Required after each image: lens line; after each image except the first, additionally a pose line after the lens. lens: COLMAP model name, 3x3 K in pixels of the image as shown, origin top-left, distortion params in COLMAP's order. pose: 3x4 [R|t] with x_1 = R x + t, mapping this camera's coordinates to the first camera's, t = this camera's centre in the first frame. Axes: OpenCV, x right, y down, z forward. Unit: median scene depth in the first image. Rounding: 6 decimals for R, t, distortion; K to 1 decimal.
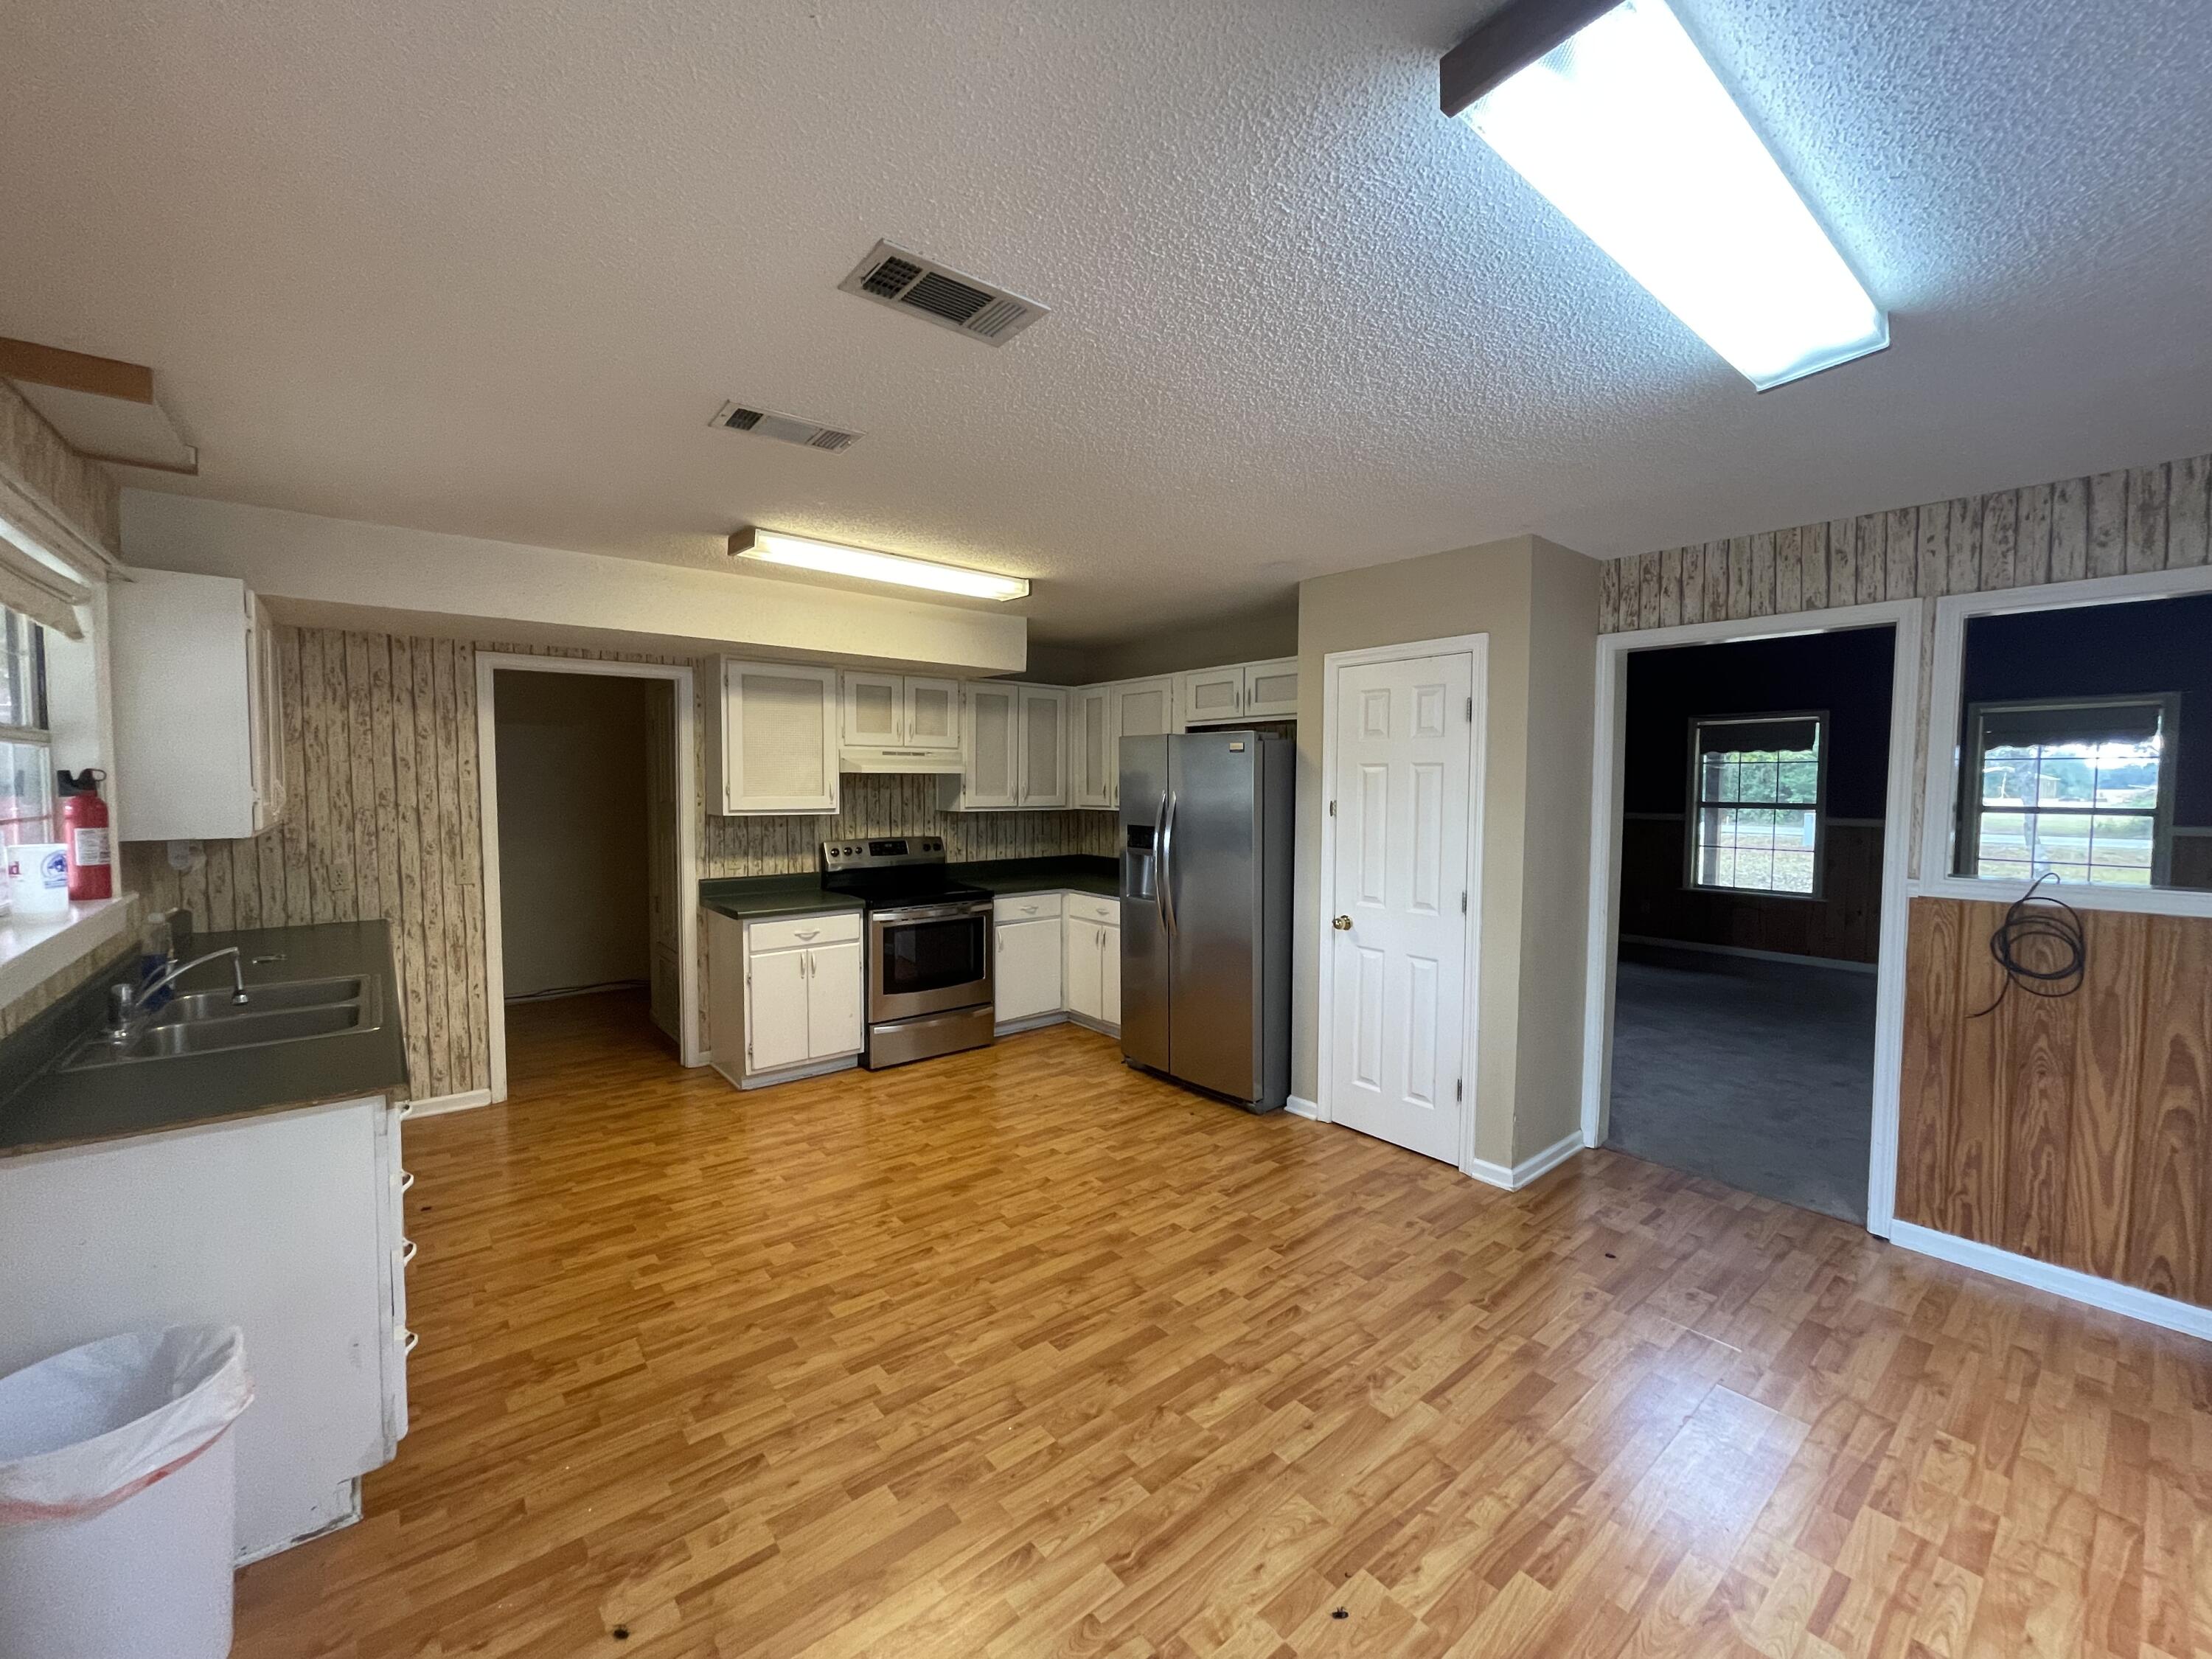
lens RADIAL K [[893.9, 0, 1100.7], [0, 893.9, 818.9], [0, 0, 1]] dist [-0.003361, 0.000055]
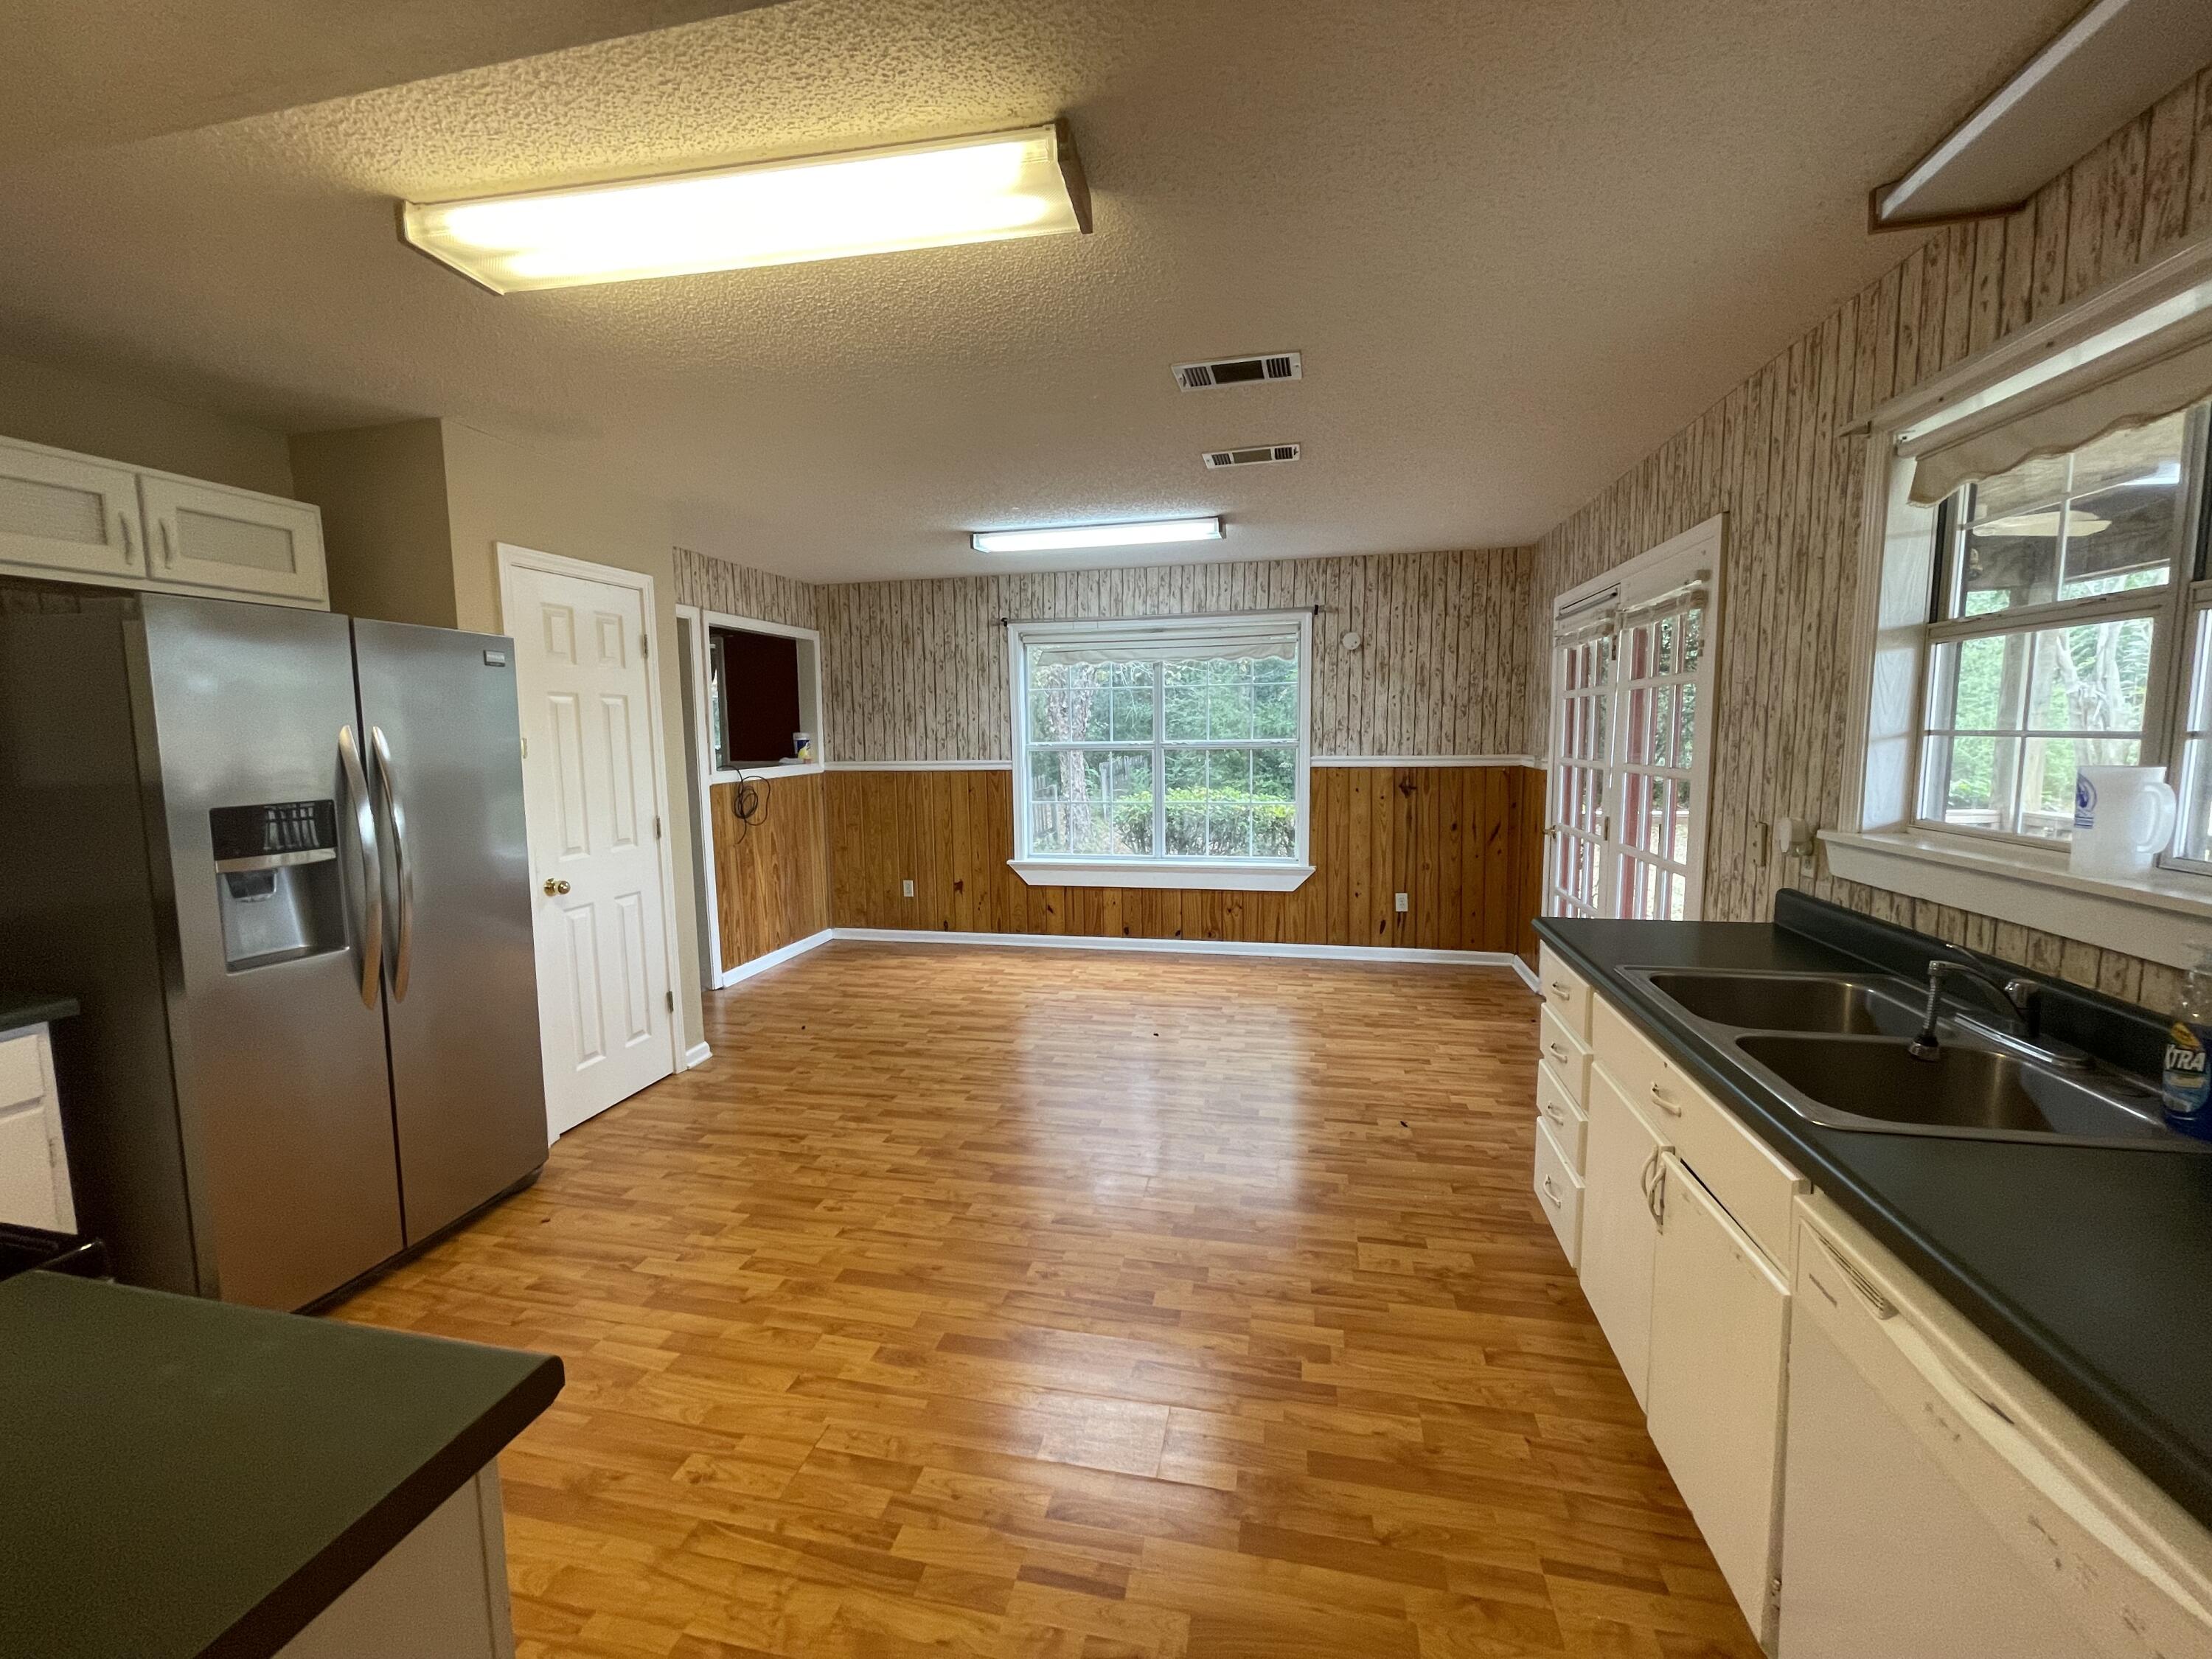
lens RADIAL K [[893.9, 0, 1101.5], [0, 893.9, 827.6], [0, 0, 1]] dist [-0.003361, 0.000055]
pose [[-0.621855, -0.080344, 0.779000, -0.880214], [0.045392, 0.989353, 0.138274, -0.035481], [-0.781815, 0.121347, -0.611588, 1.449481]]
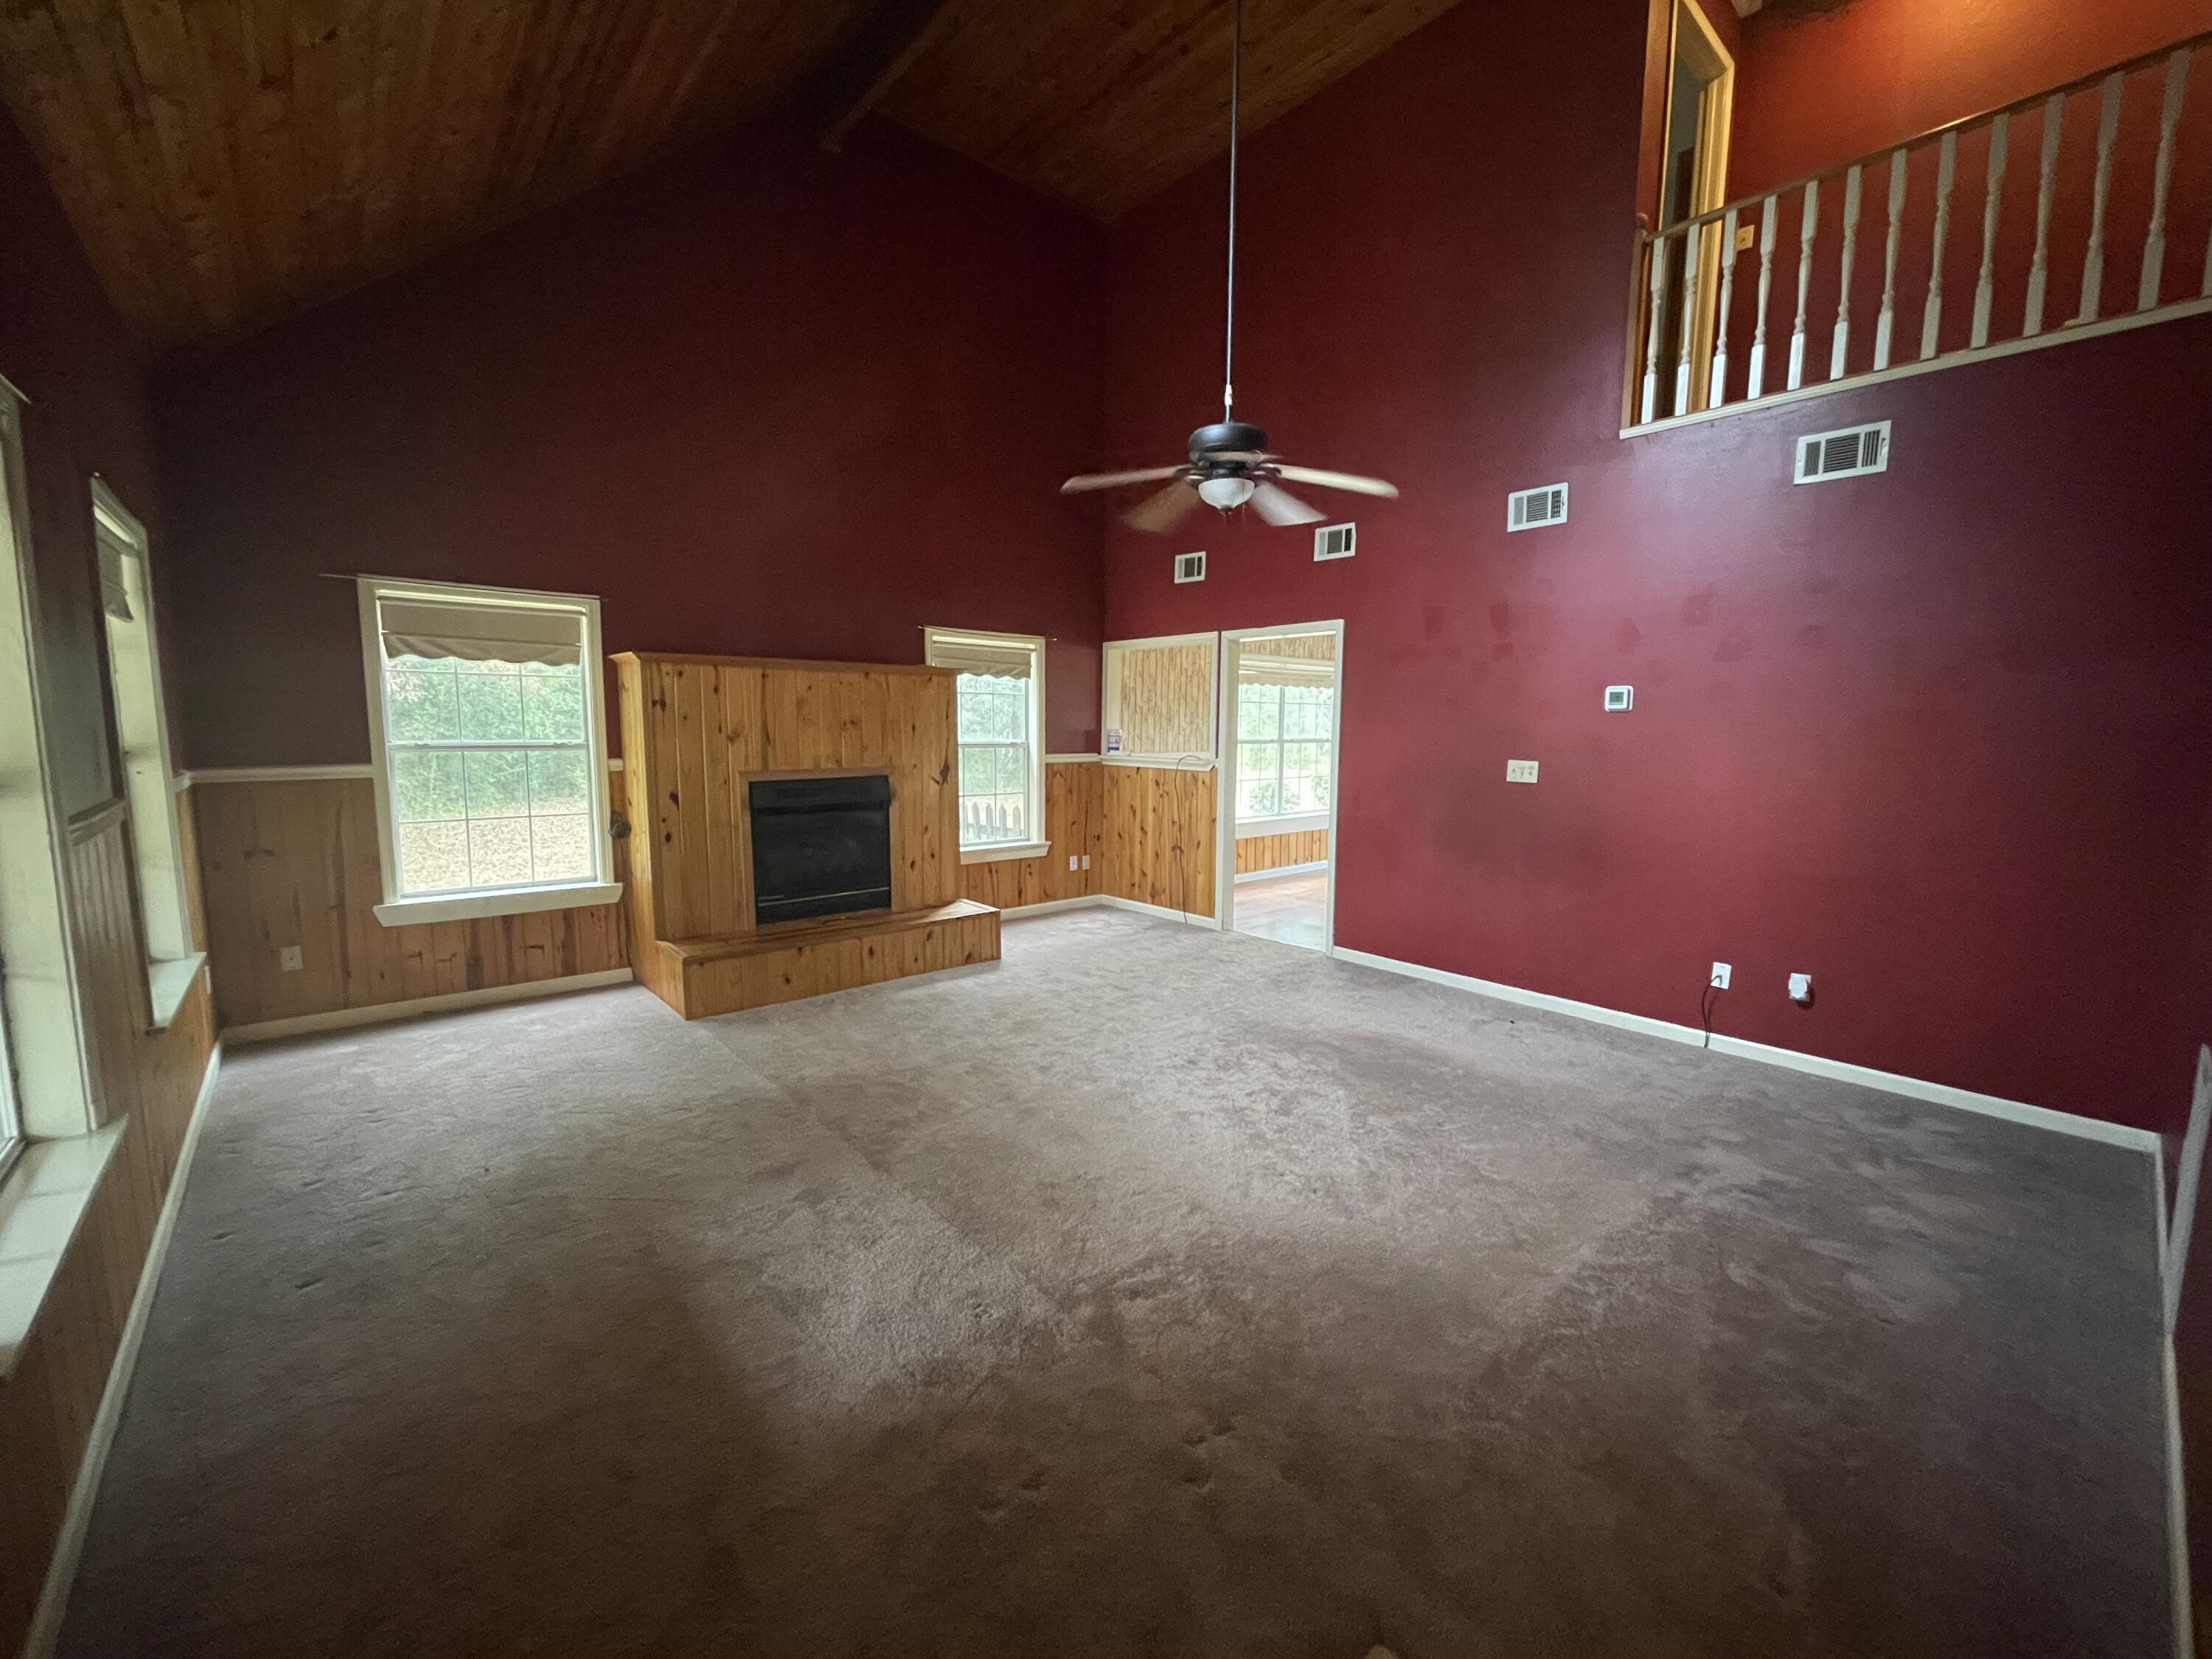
lens RADIAL K [[893.9, 0, 1104.4], [0, 893.9, 833.5], [0, 0, 1]] dist [-0.003361, 0.000055]
pose [[-0.999345, -0.006882, -0.035520, 0.912714], [-0.012186, 0.988405, 0.151350, -0.075661], [0.034067, 0.151684, -0.987842, 2.876282]]
